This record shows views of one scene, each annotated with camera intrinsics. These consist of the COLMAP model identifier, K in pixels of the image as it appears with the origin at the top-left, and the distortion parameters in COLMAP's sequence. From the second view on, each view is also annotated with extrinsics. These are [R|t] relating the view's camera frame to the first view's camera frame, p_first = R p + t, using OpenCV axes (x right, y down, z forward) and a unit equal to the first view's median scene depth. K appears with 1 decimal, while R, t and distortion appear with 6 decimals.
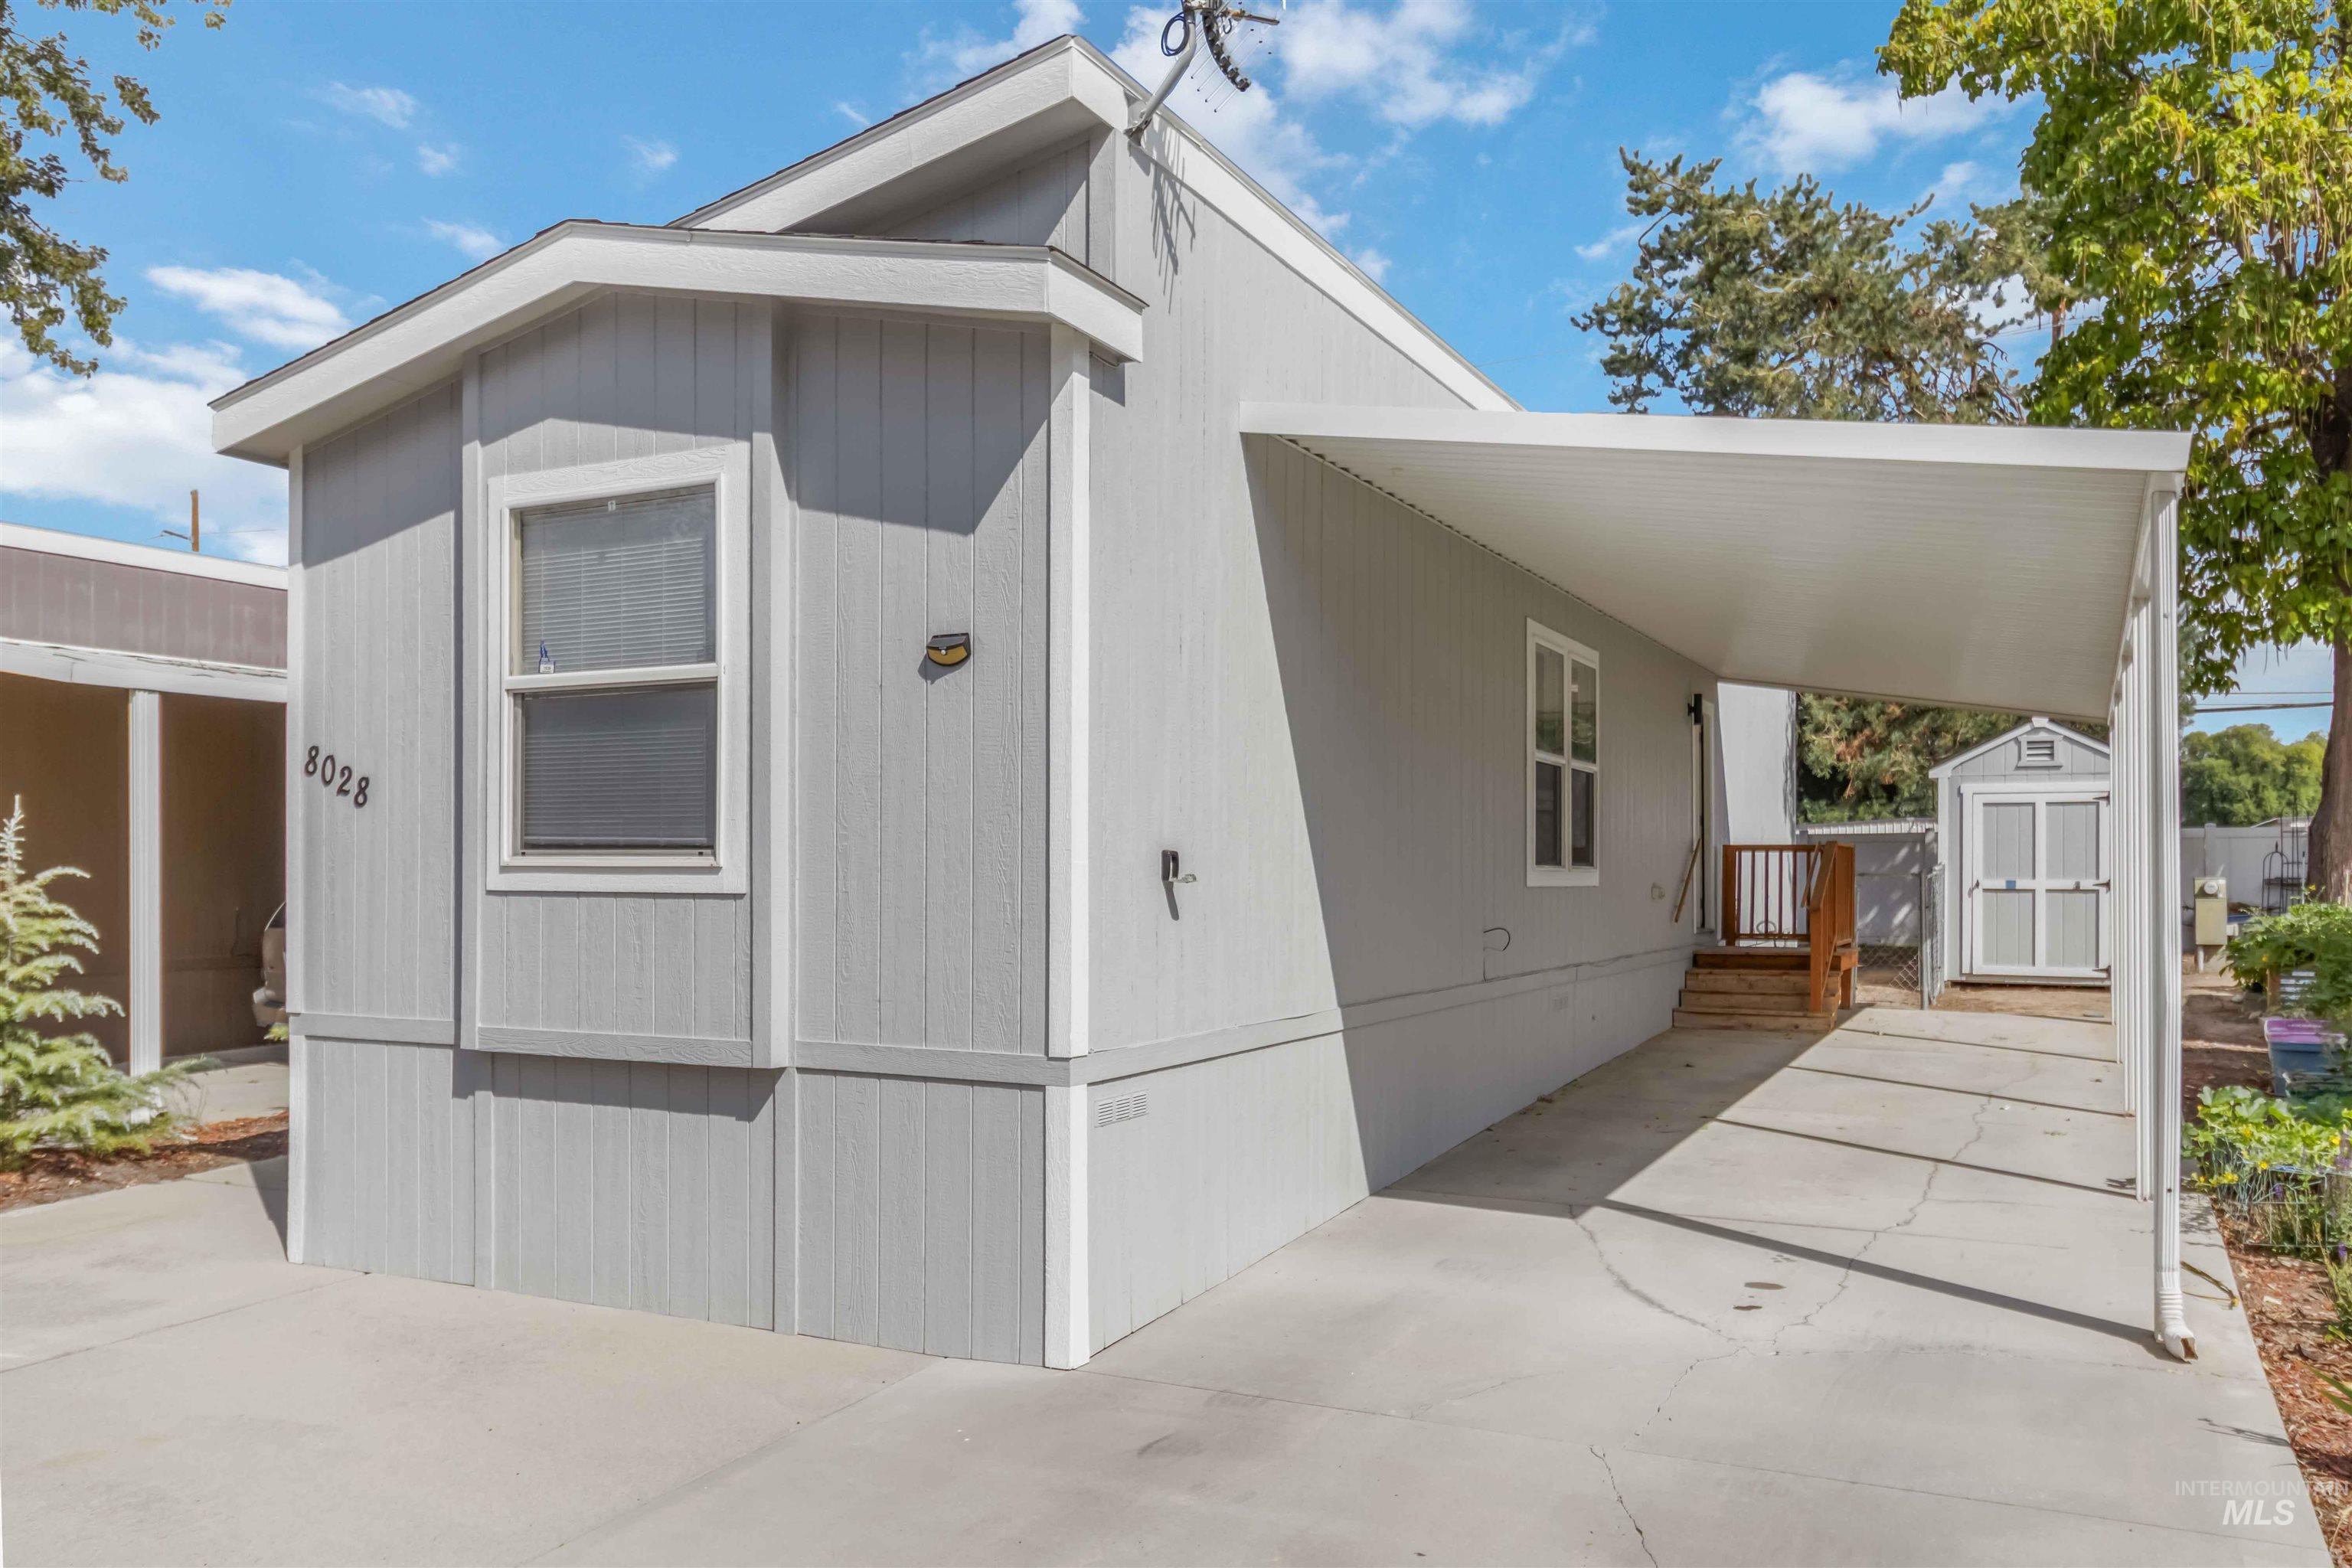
lens RADIAL K [[1768.0, 0, 1175.1], [0, 1768.0, 880.2], [0, 0, 1]] dist [-0.001899, -0.001405]
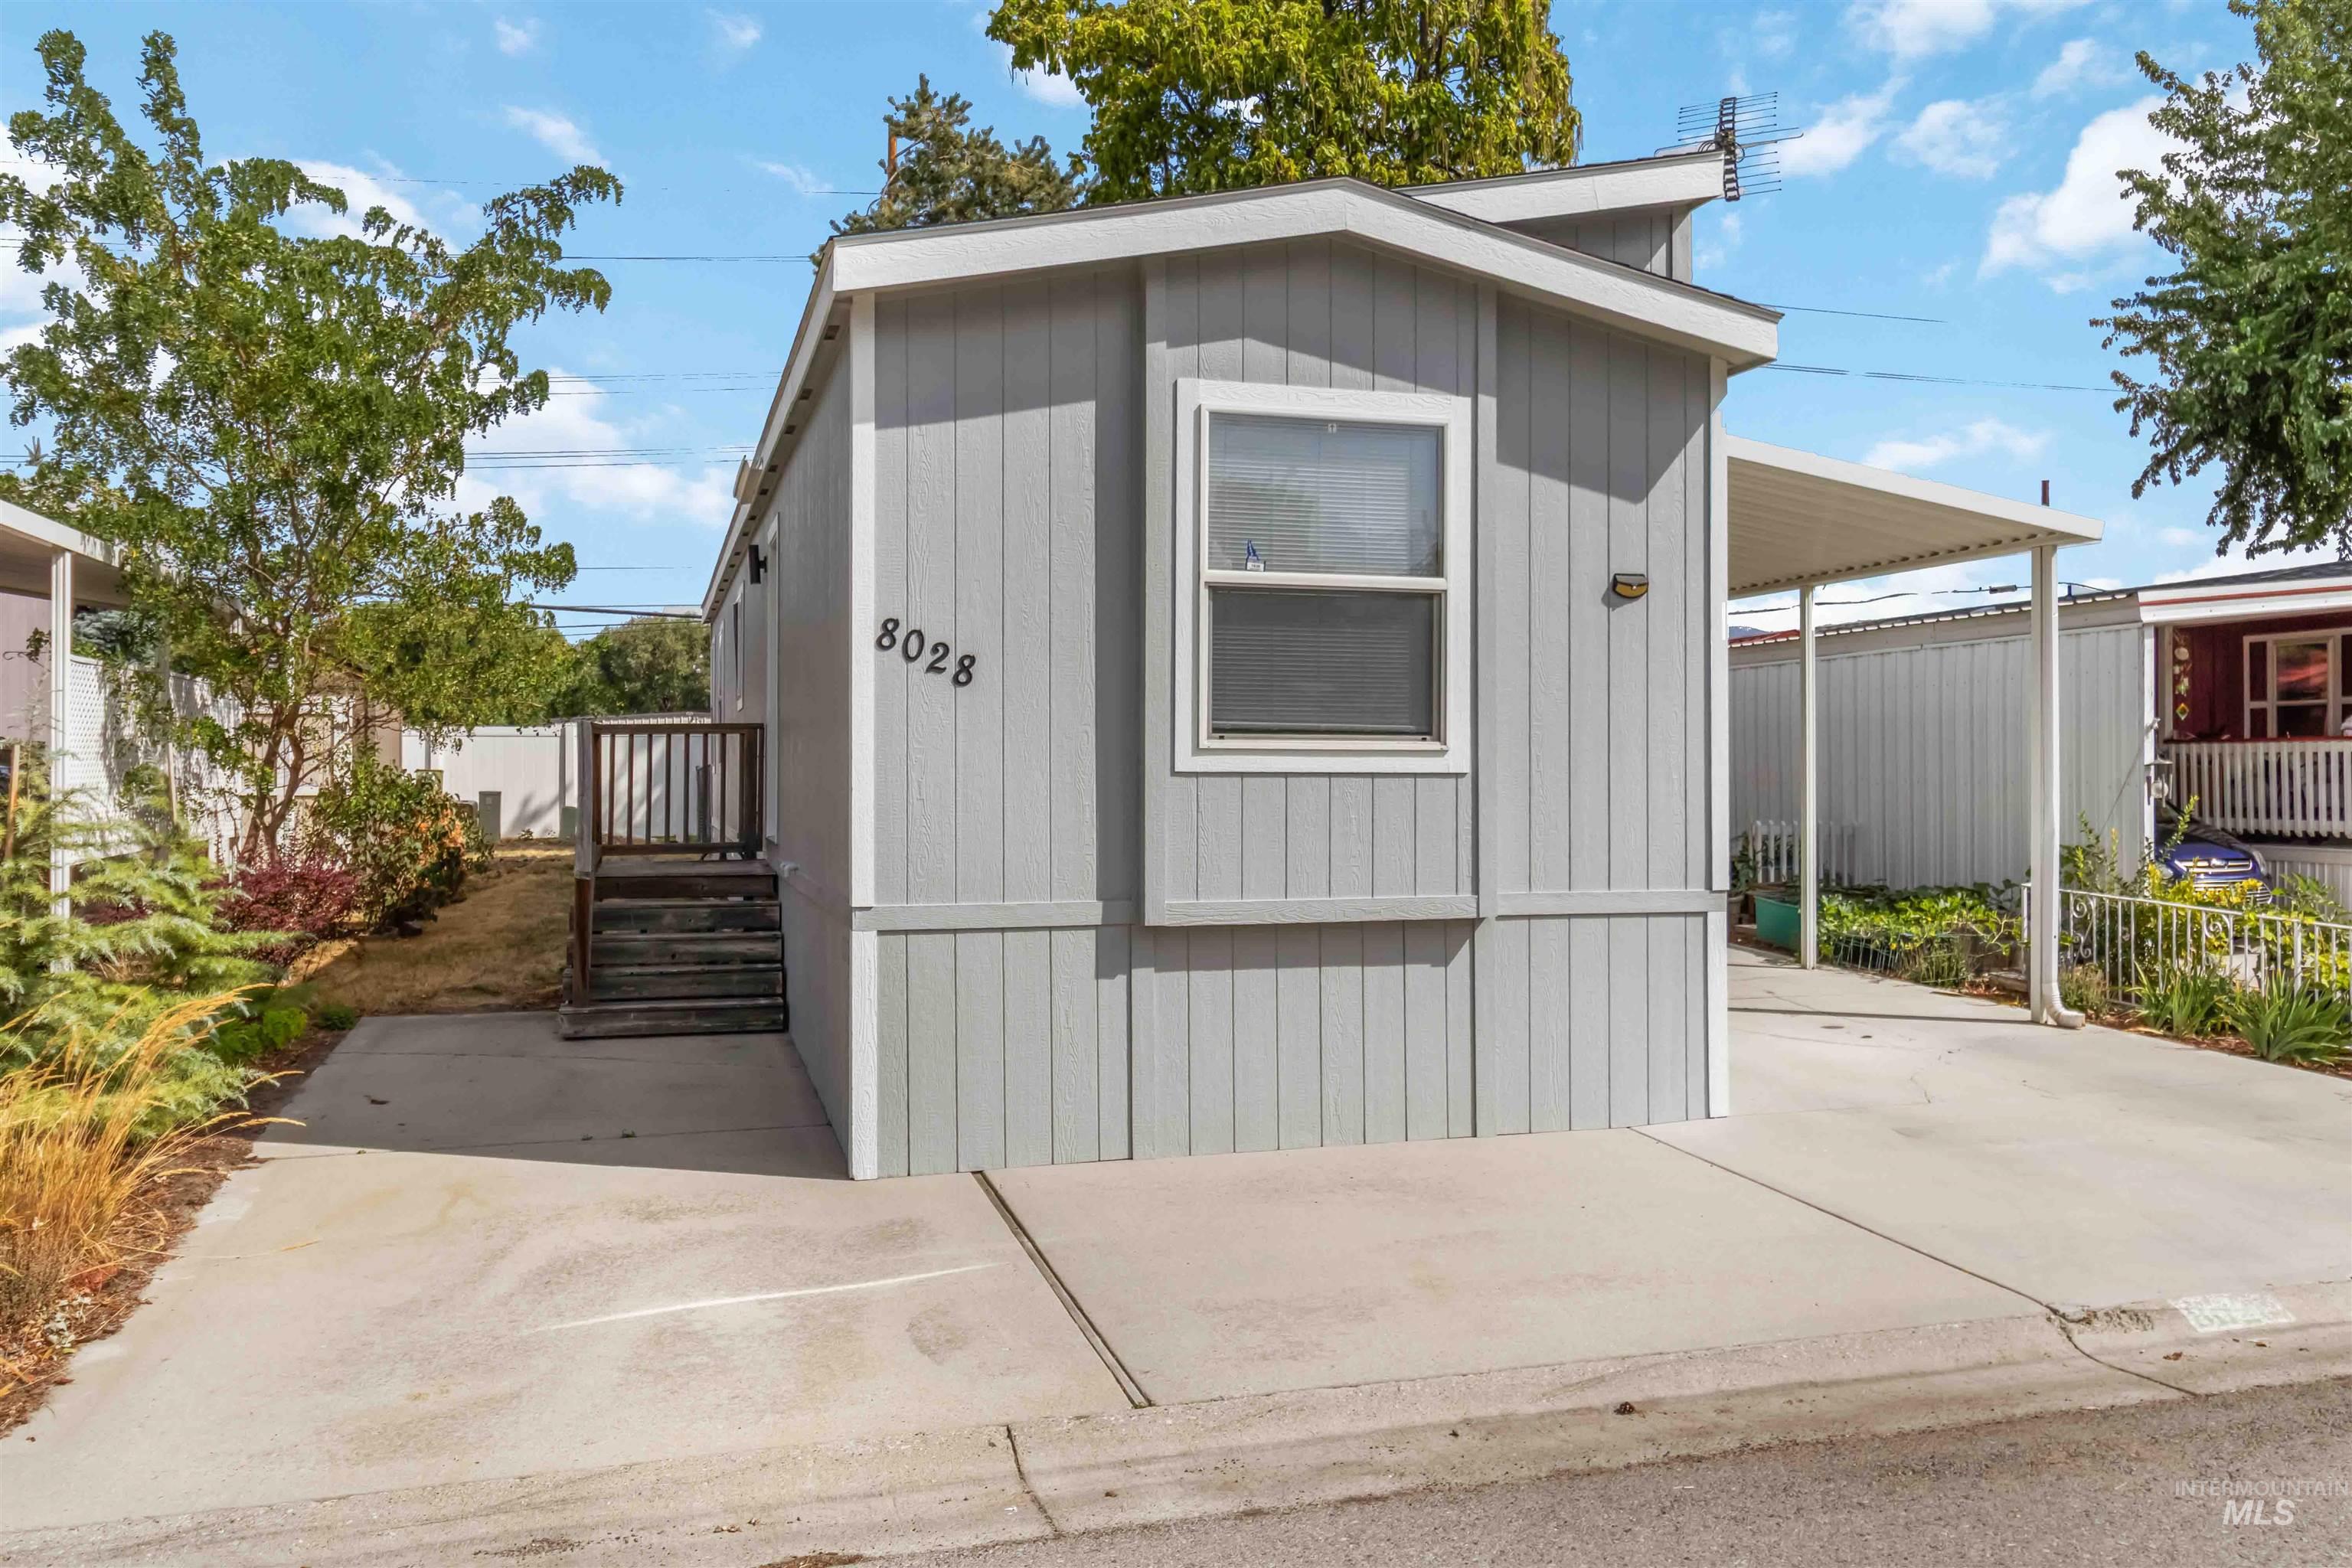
lens RADIAL K [[1887.1, 0, 1176.0], [0, 1887.1, 784.0], [0, 0, 1]] dist [-0.074539, 0.000357]
pose [[0.737954, -0.007586, 0.674809, -1.063742], [0.000180, 0.999939, 0.011044, 0.000586], [-0.674851, -0.008028, 0.737910, 0.163072]]
